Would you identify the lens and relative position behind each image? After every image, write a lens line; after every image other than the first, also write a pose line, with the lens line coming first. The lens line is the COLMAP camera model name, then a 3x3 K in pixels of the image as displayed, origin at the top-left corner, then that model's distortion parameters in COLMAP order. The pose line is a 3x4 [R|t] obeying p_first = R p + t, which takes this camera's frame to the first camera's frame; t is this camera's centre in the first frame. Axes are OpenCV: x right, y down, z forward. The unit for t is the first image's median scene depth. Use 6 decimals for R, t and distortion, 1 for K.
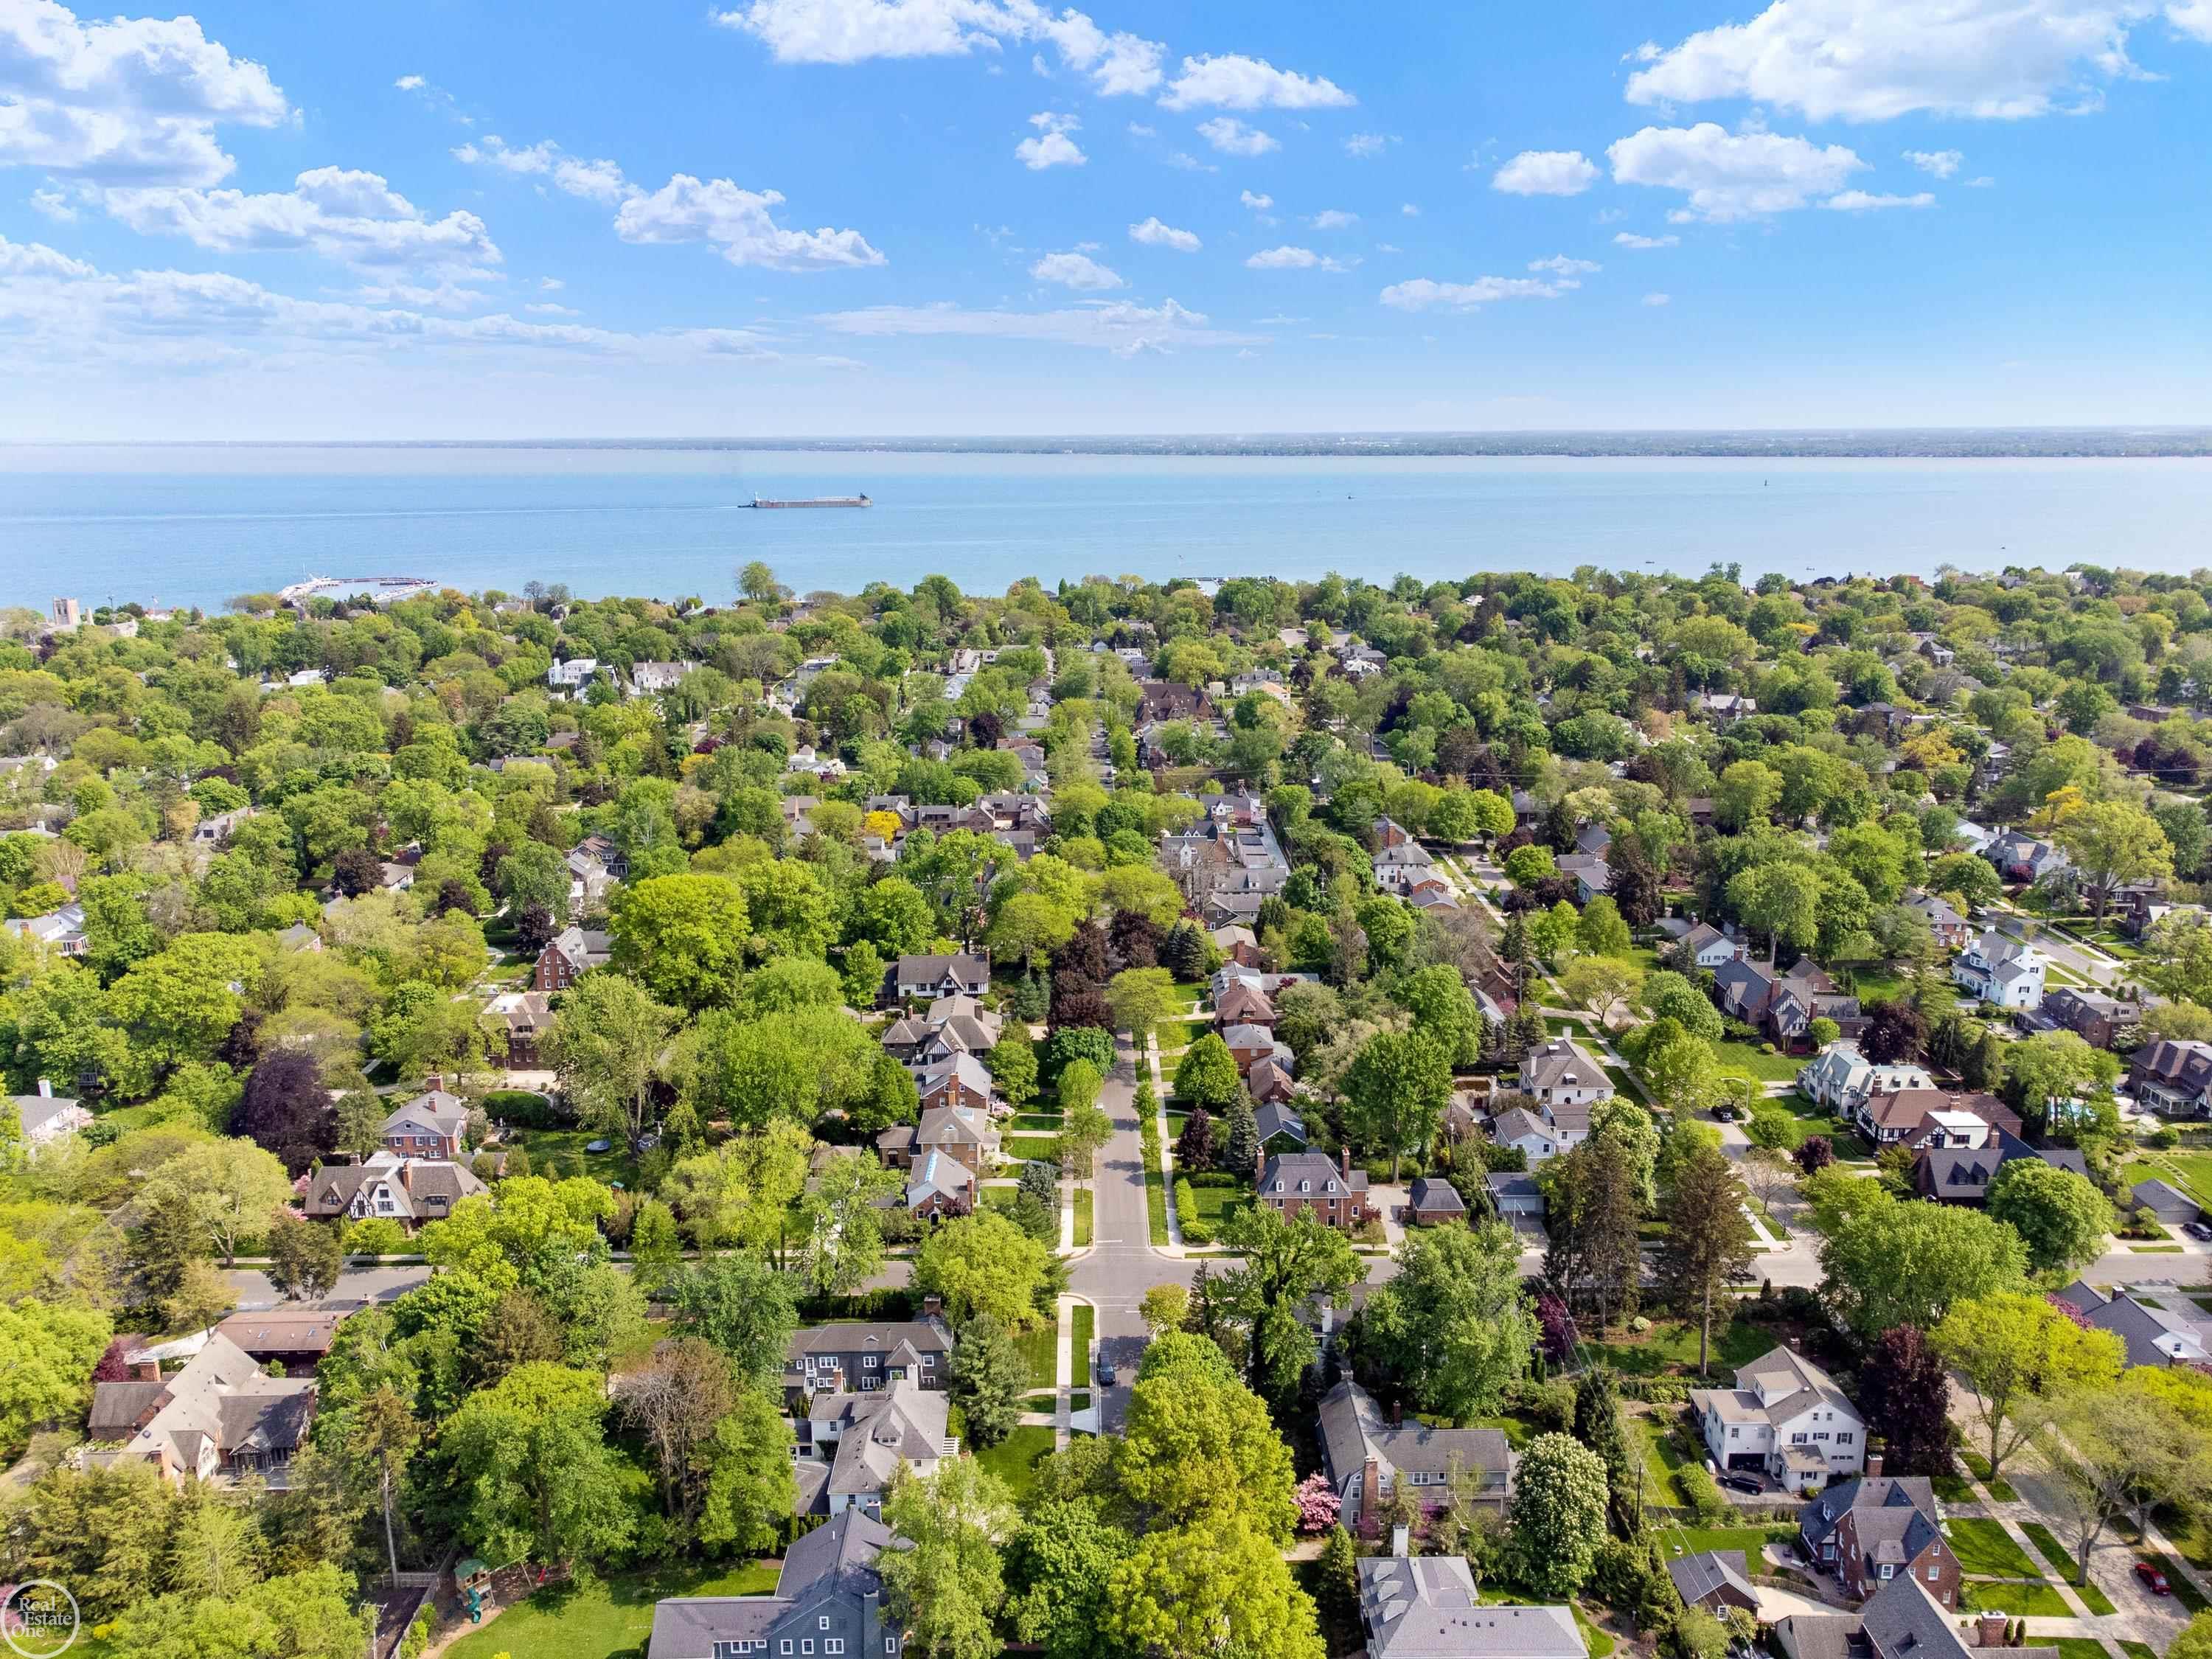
lens RADIAL K [[1612.6, 0, 1106.0], [0, 1612.6, 829.5], [0, 0, 1]] dist [0.003449, 0.002496]
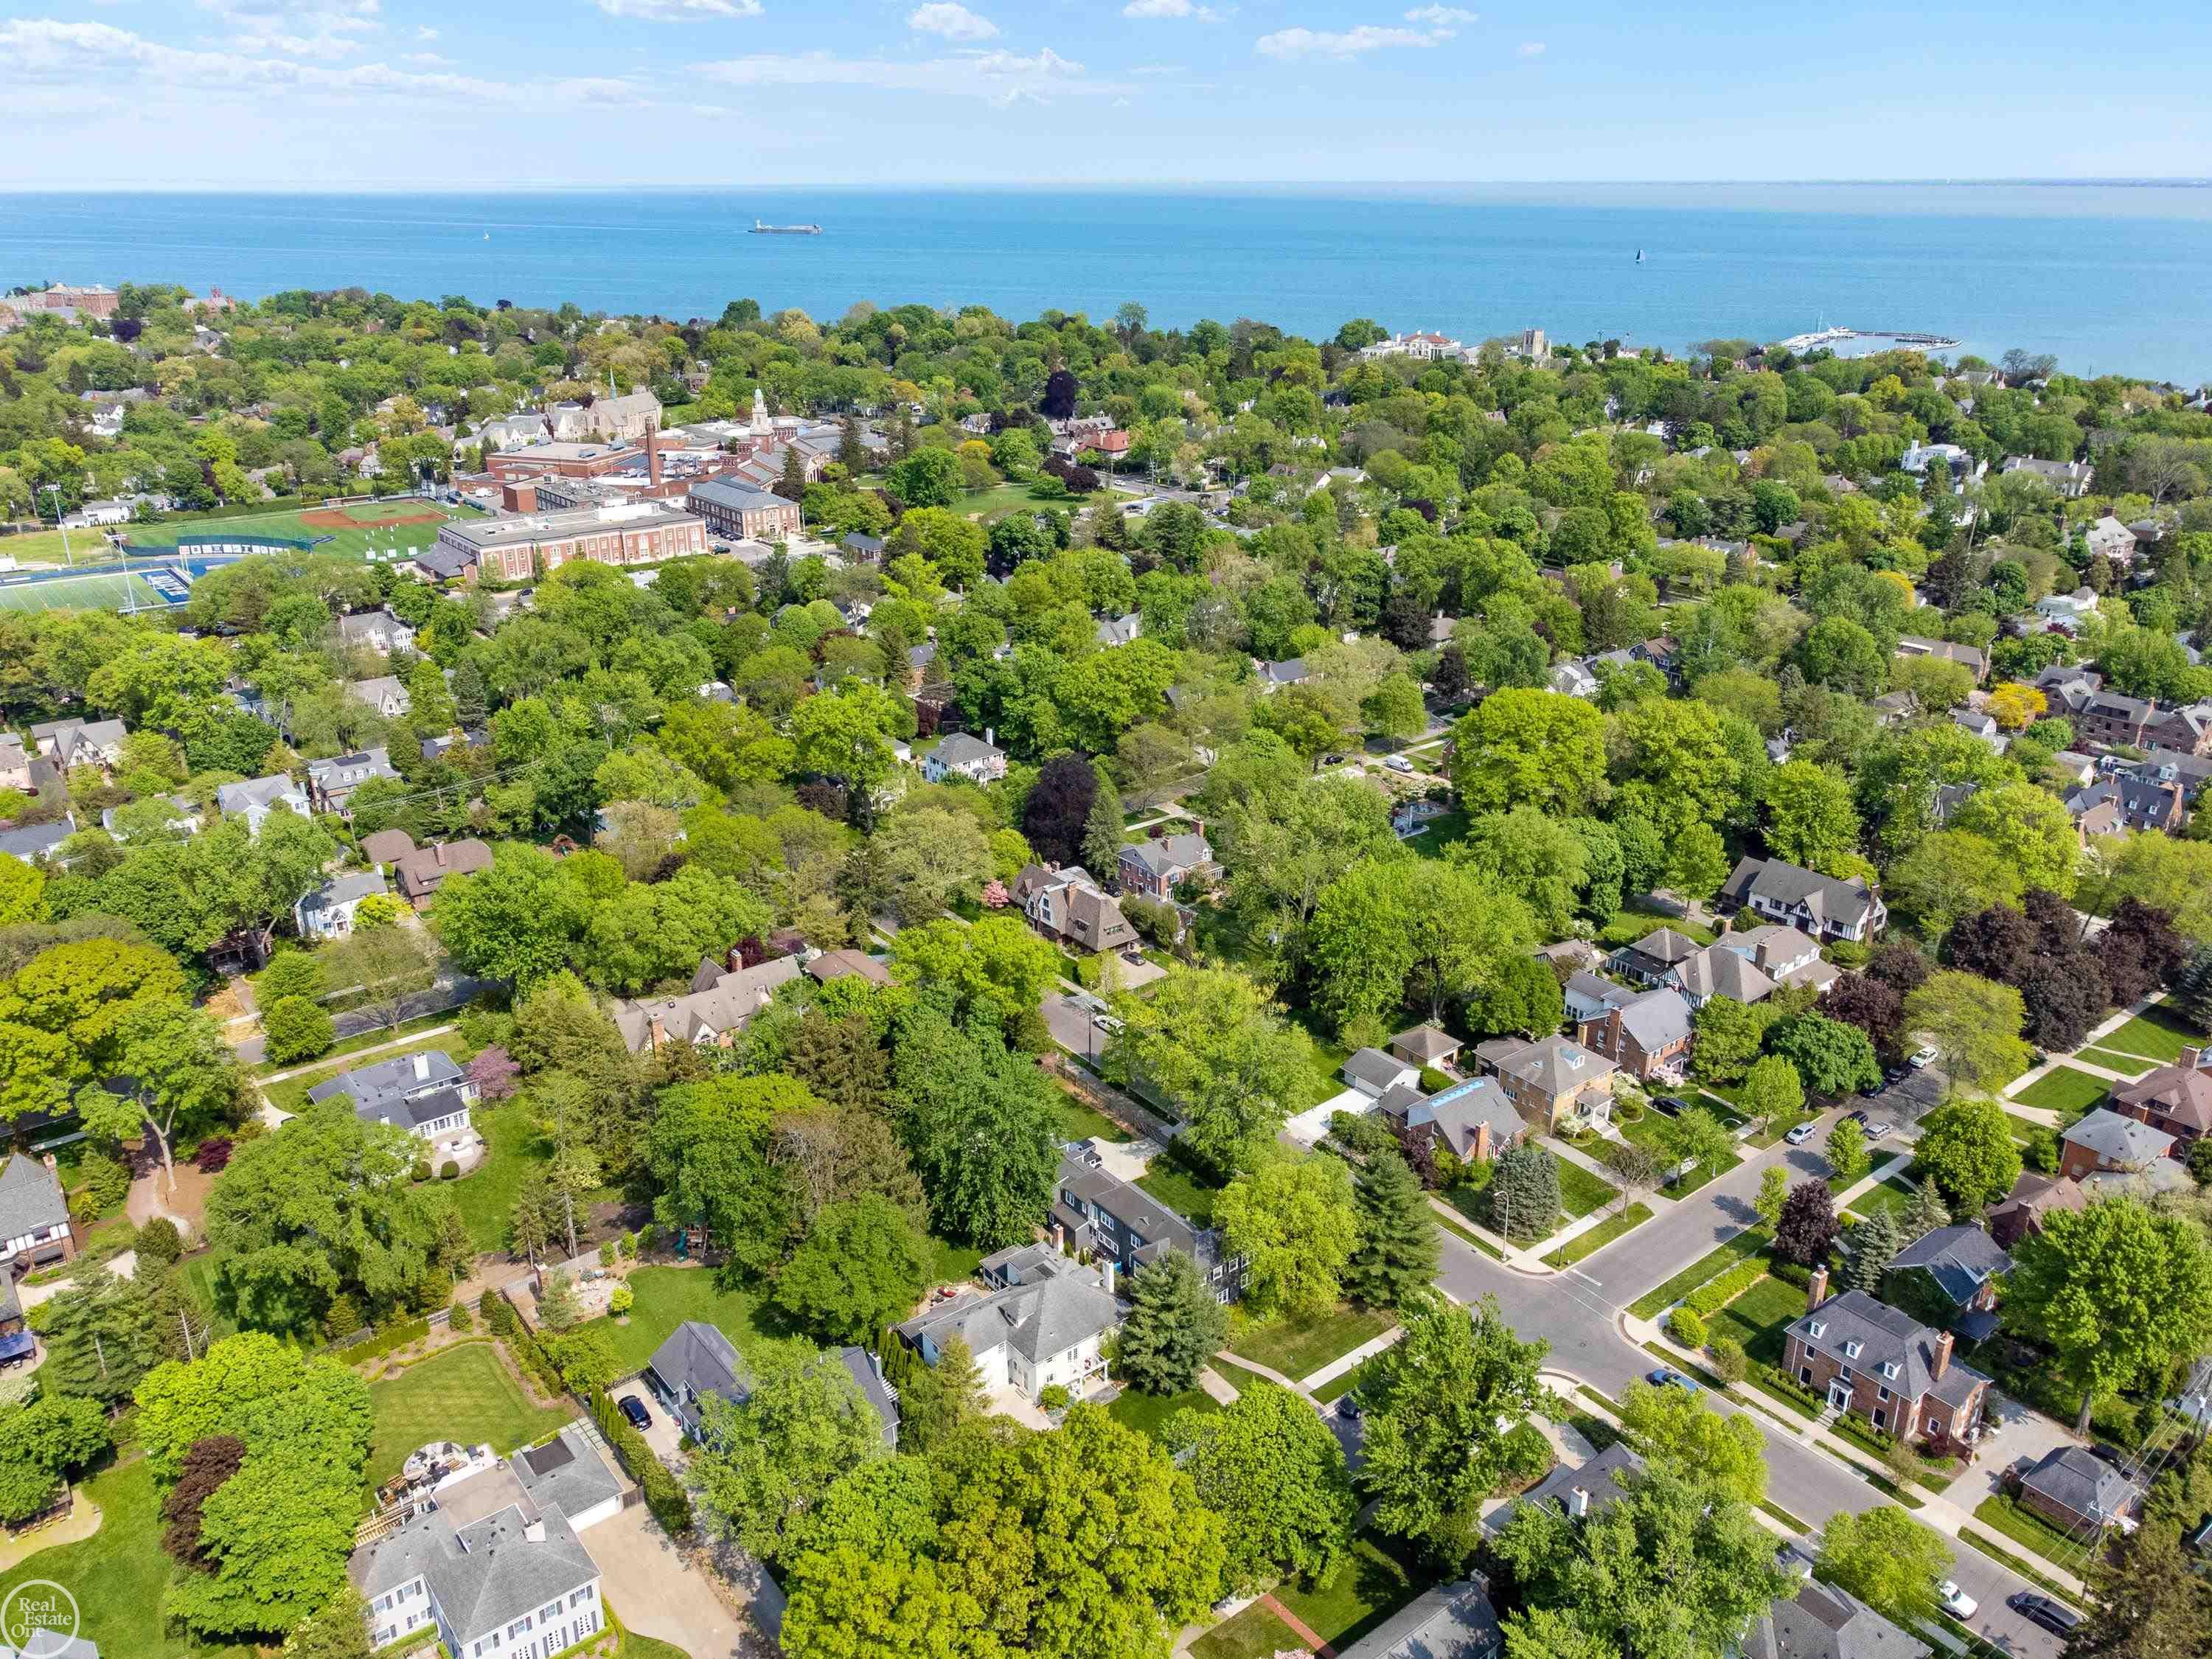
lens RADIAL K [[1612.6, 0, 1106.0], [0, 1612.6, 829.5], [0, 0, 1]] dist [0.003449, 0.002496]
pose [[0.665422, 0.320337, -0.674239, 0.295987], [-0.216581, 0.947237, 0.236292, -0.086831], [0.714358, -0.011207, 0.699691, 0.264830]]
